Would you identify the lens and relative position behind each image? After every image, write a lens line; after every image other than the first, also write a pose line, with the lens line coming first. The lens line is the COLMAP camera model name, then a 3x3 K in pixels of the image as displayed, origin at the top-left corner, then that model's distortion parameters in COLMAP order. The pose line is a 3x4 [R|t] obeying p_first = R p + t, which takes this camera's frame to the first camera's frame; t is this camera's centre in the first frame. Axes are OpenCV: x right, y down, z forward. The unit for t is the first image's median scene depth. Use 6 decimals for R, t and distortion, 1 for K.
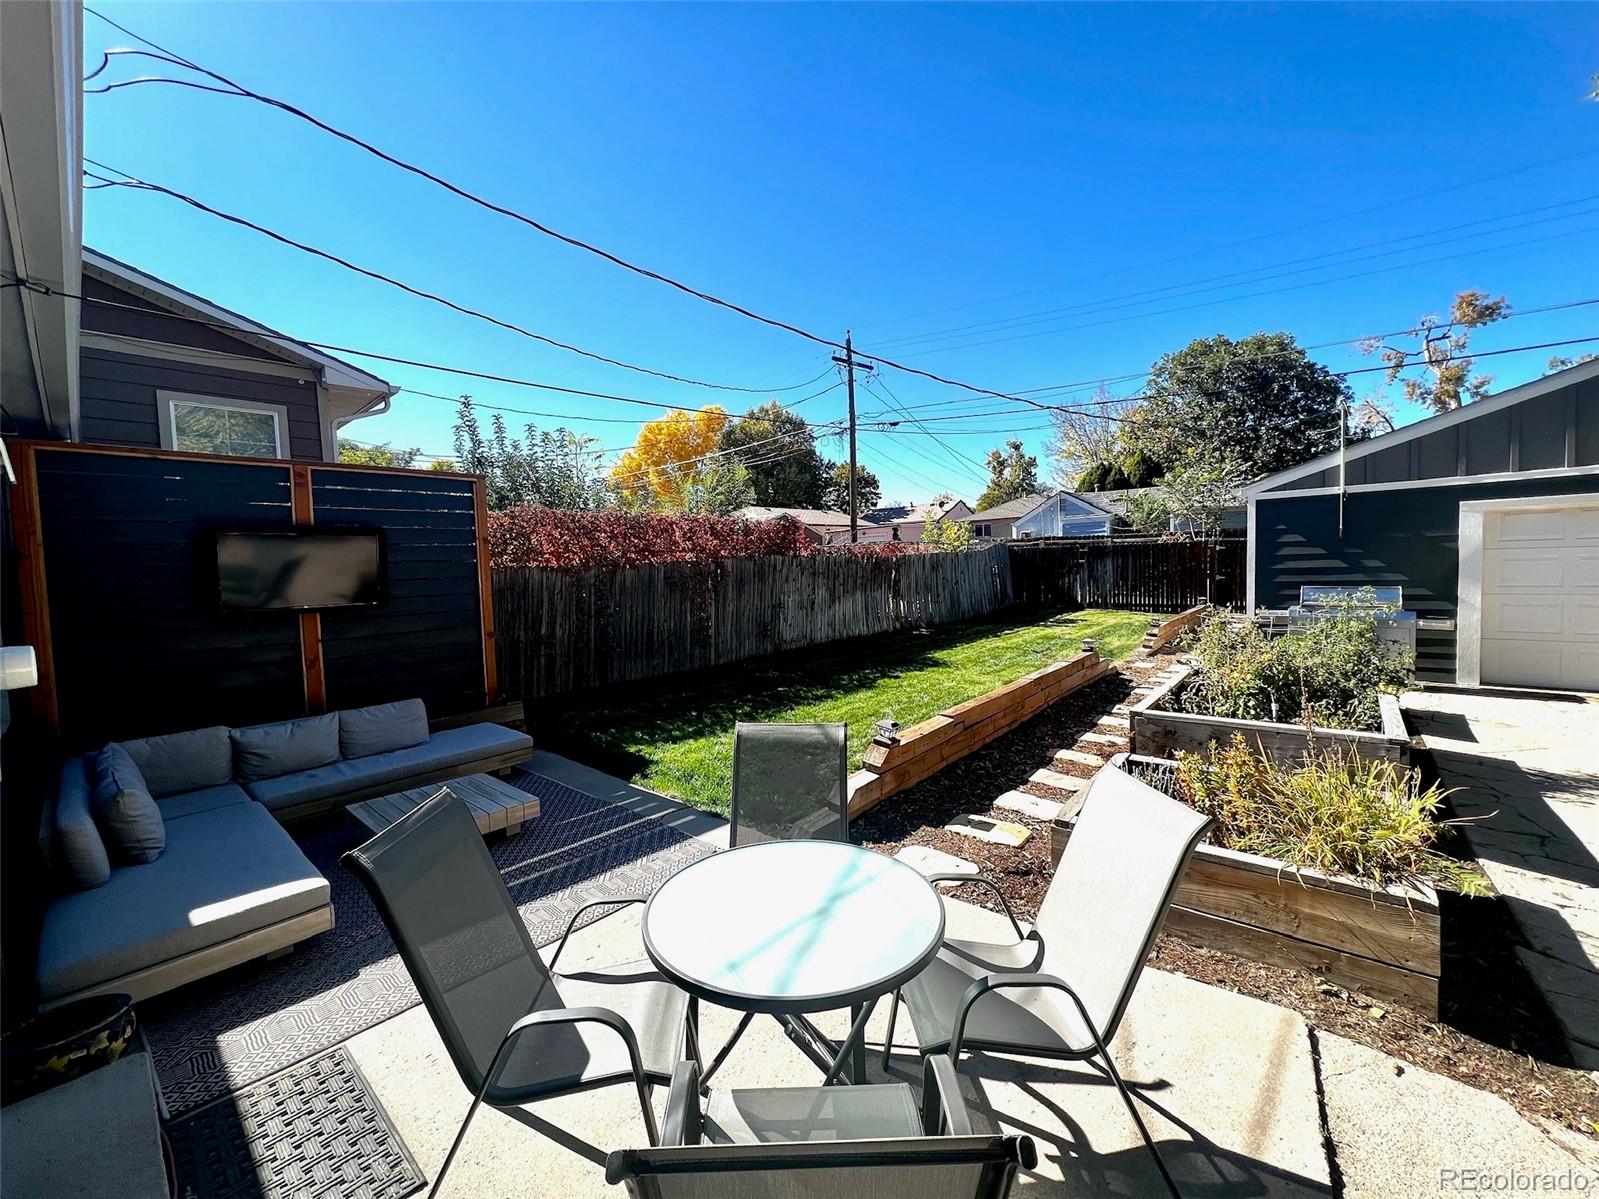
lens RADIAL K [[637.0, 0, 793.8], [0, 637.0, 601.3], [0, 0, 1]] dist [0.003313, -0.000320]
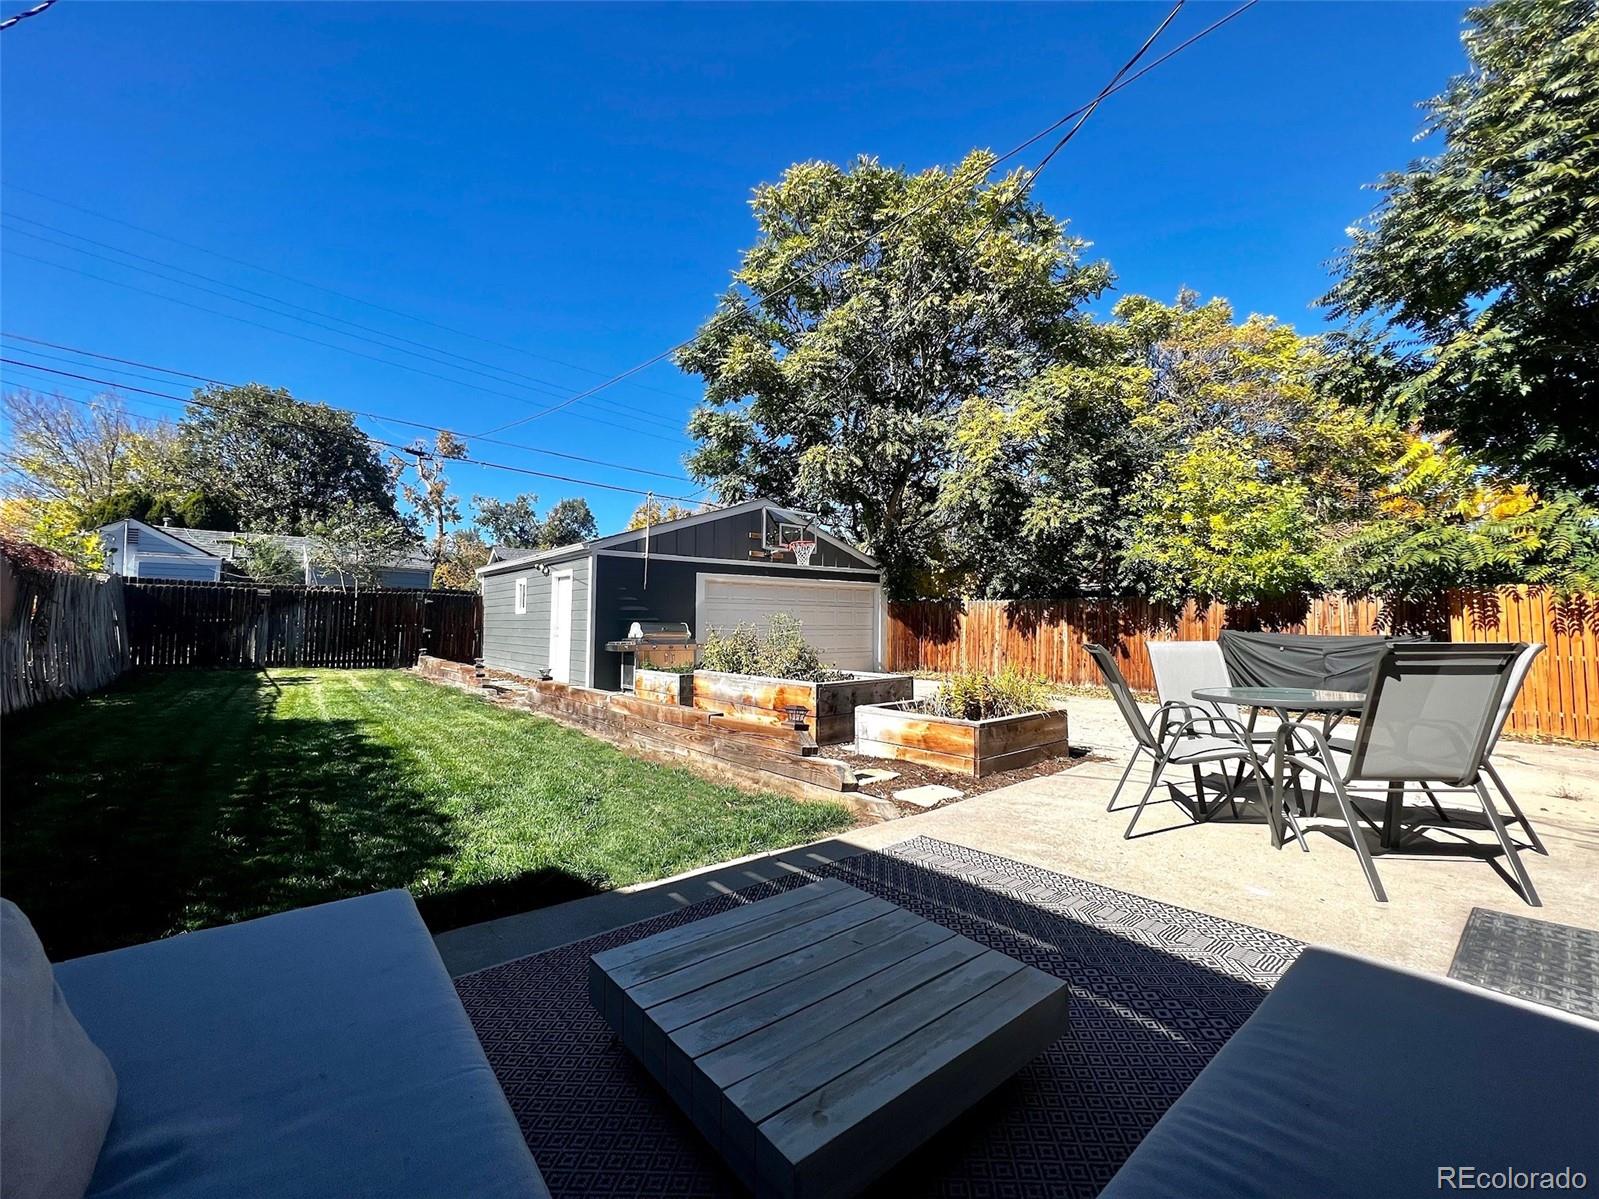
lens RADIAL K [[637.0, 0, 801.8], [0, 637.0, 591.7], [0, 0, 1]] dist [0.003313, -0.000320]
pose [[0.158466, 0.087547, 0.983475, -0.410659], [0.052469, 0.993907, -0.096930, 0.052472], [-0.985969, 0.066962, 0.152907, 0.400426]]
